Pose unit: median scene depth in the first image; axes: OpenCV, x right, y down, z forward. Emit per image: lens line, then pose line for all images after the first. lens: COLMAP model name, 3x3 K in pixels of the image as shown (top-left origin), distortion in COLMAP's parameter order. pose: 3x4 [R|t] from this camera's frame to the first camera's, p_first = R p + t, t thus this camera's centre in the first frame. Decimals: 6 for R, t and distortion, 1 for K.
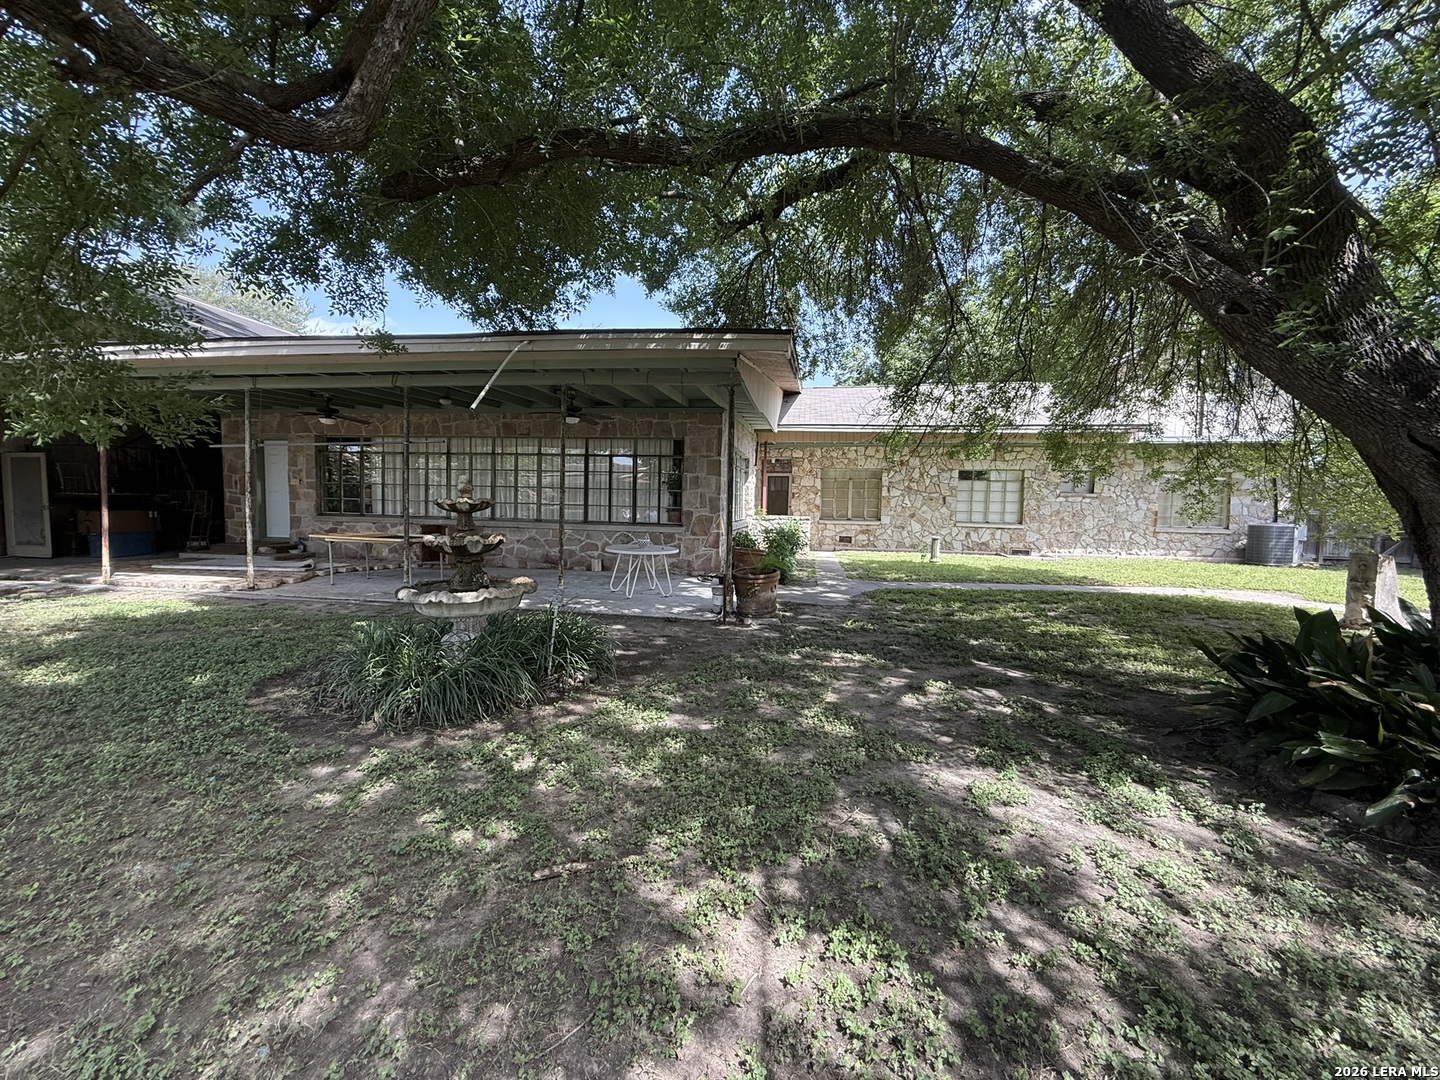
lens RADIAL K [[576.5, 0, 715.3], [0, 576.5, 533.1], [0, 0, 1]] dist [0.000229, 0.000132]
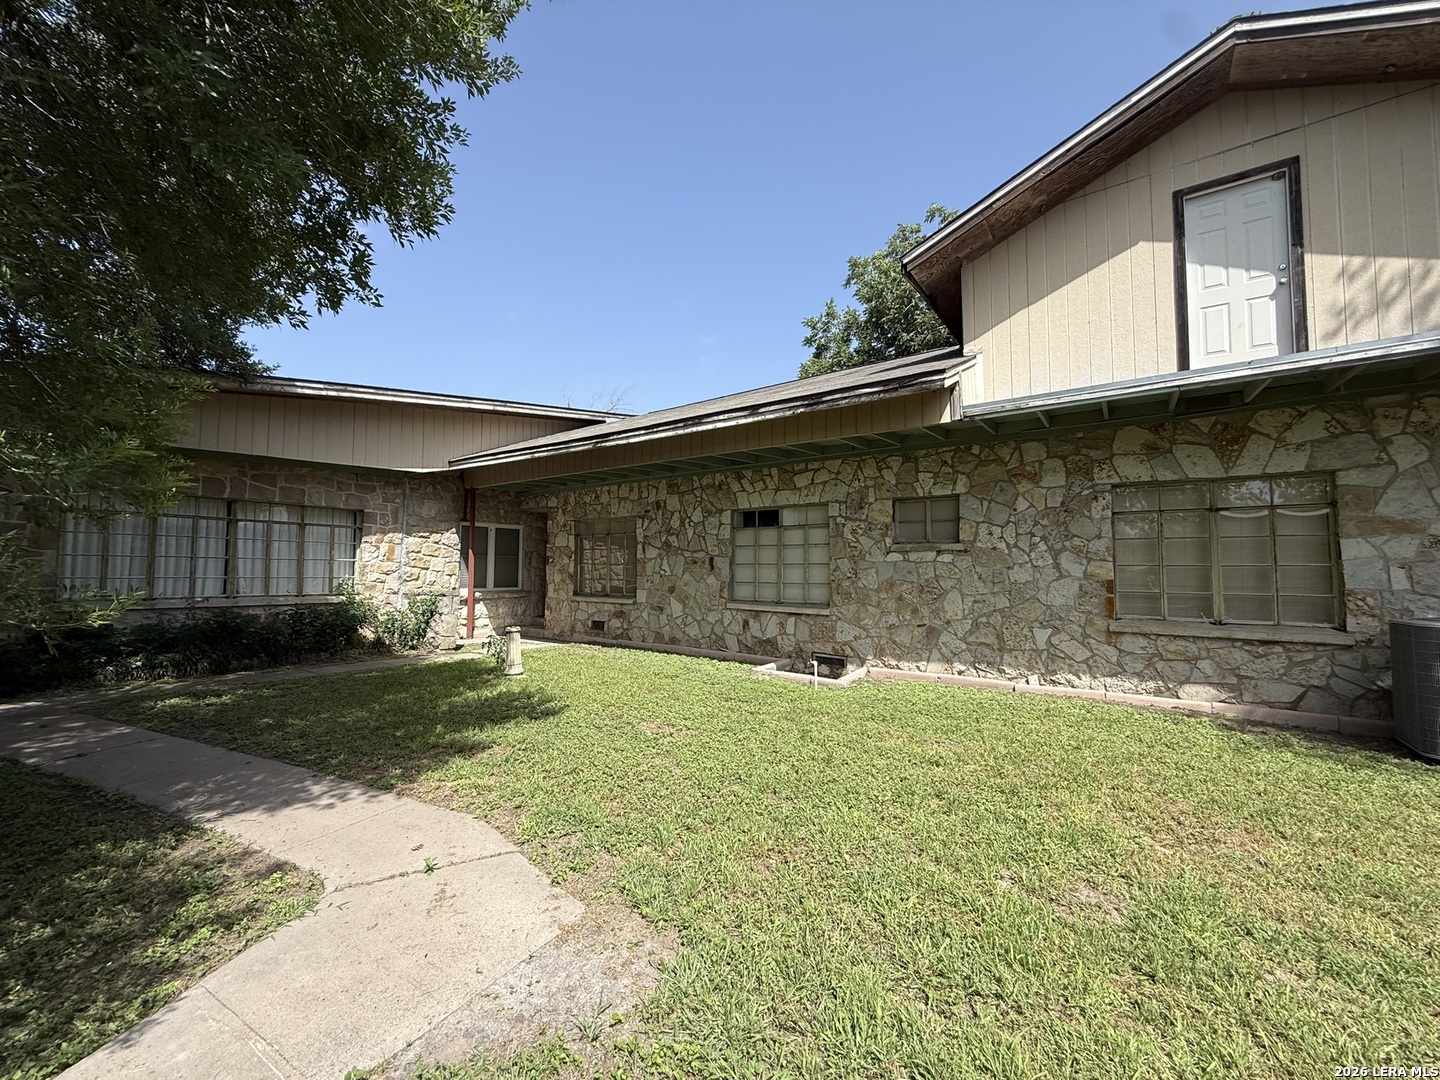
lens RADIAL K [[576.5, 0, 721.8], [0, 576.5, 542.6], [0, 0, 1]] dist [0.000229, 0.000132]
pose [[0.890375, -0.032217, -0.454086, 0.691868], [-0.023239, 0.992975, -0.116018, -0.010618], [0.454634, 0.113852, 0.883372, 0.500677]]
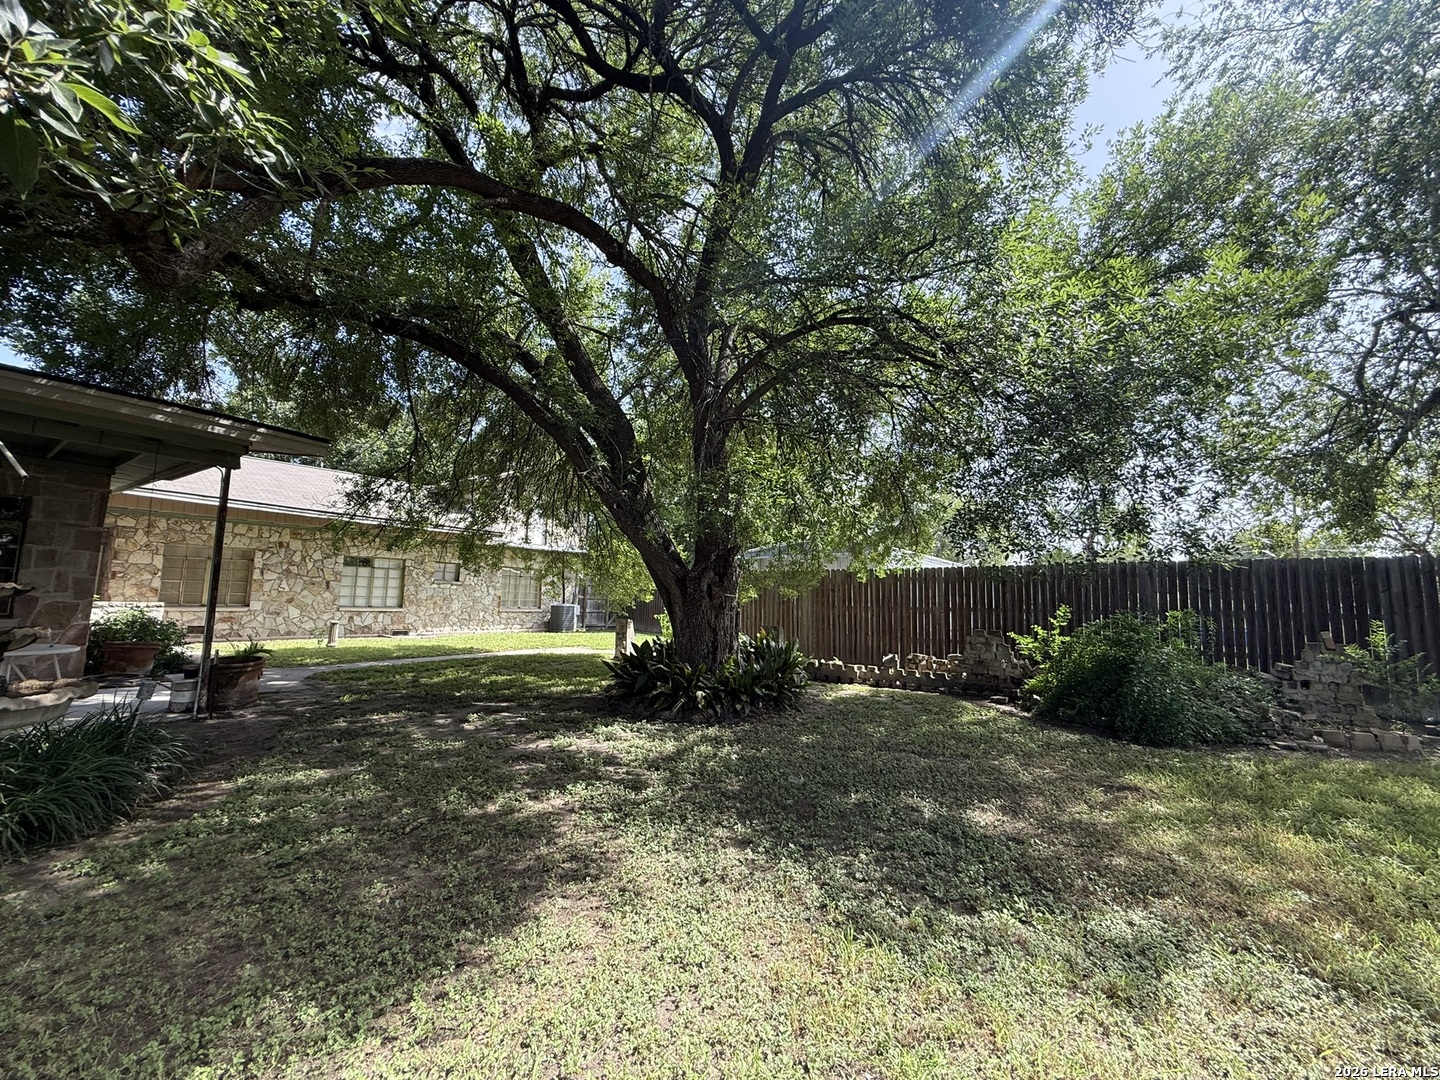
lens RADIAL K [[576.5, 0, 719.3], [0, 576.5, 541.4], [0, 0, 1]] dist [0.000229, 0.000132]
pose [[0.469442, 0.082969, 0.879056, -0.174661], [0.032301, 0.993295, -0.111001, 0.001042], [-0.882372, 0.080503, 0.463615, -0.071919]]
